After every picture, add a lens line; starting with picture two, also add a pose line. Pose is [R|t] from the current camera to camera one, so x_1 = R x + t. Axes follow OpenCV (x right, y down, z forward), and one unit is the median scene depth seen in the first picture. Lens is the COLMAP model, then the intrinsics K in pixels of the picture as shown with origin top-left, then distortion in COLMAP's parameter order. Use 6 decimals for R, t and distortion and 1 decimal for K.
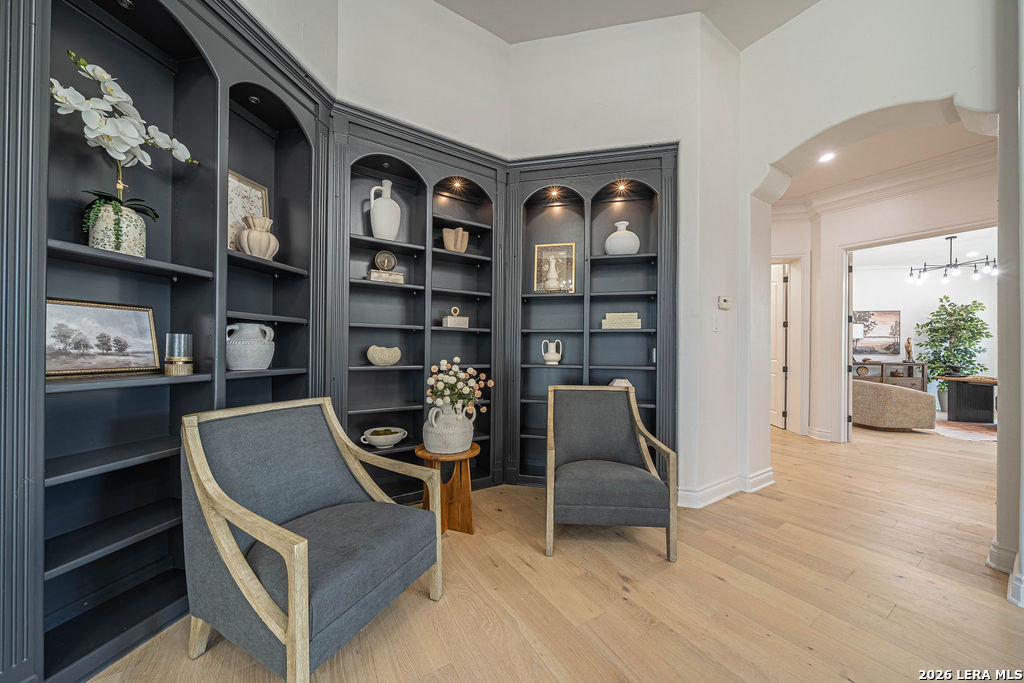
lens RADIAL K [[353.5, 0, 504.8], [0, 353.5, 348.6], [0, 0, 1]] dist [-0.006799, -0.000186]
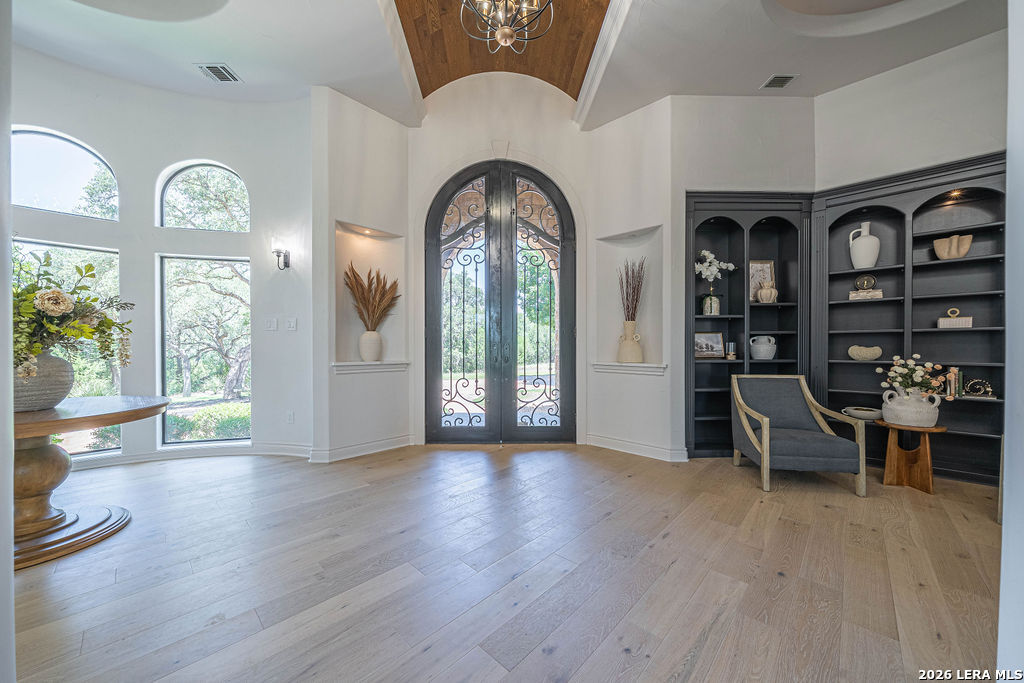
lens RADIAL K [[353.5, 0, 509.8], [0, 353.5, 350.5], [0, 0, 1]] dist [-0.006799, -0.000186]
pose [[0.240376, 0.000084, -0.970680, 0.952783], [0.006136, 0.999980, 0.001606, -0.000397], [0.970660, -0.006342, 0.240371, -0.952745]]
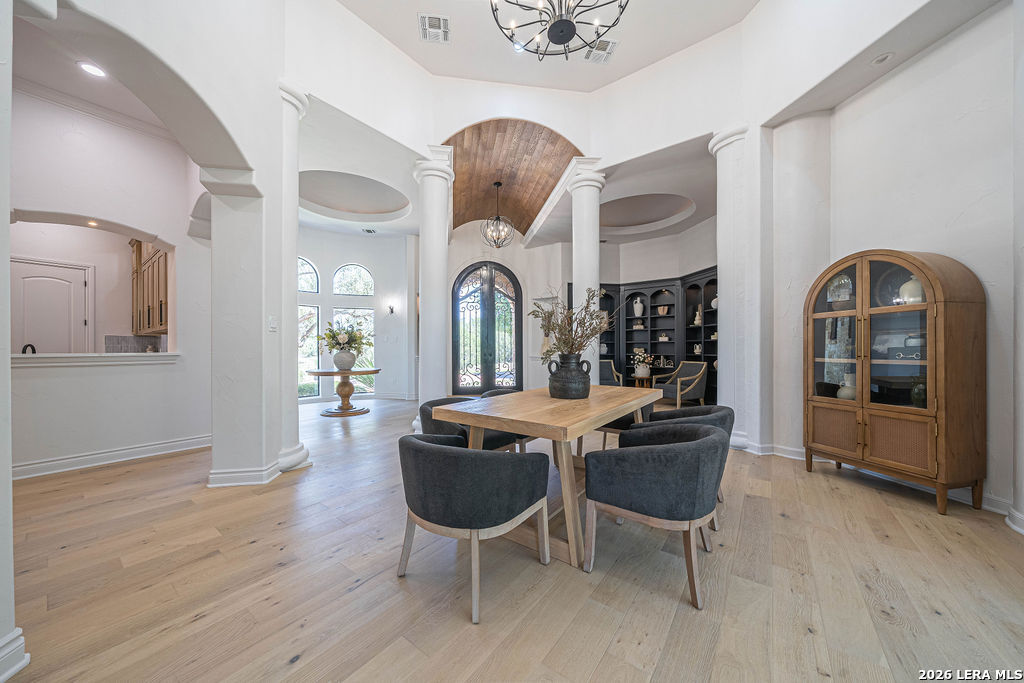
lens RADIAL K [[353.5, 0, 512.8], [0, 353.5, 347.6], [0, 0, 1]] dist [-0.006799, -0.000186]
pose [[0.367673, -0.018820, -0.929765, 3.431791], [0.010555, 0.999815, -0.016064, 0.043985], [0.929895, -0.003908, 0.367804, -1.953030]]
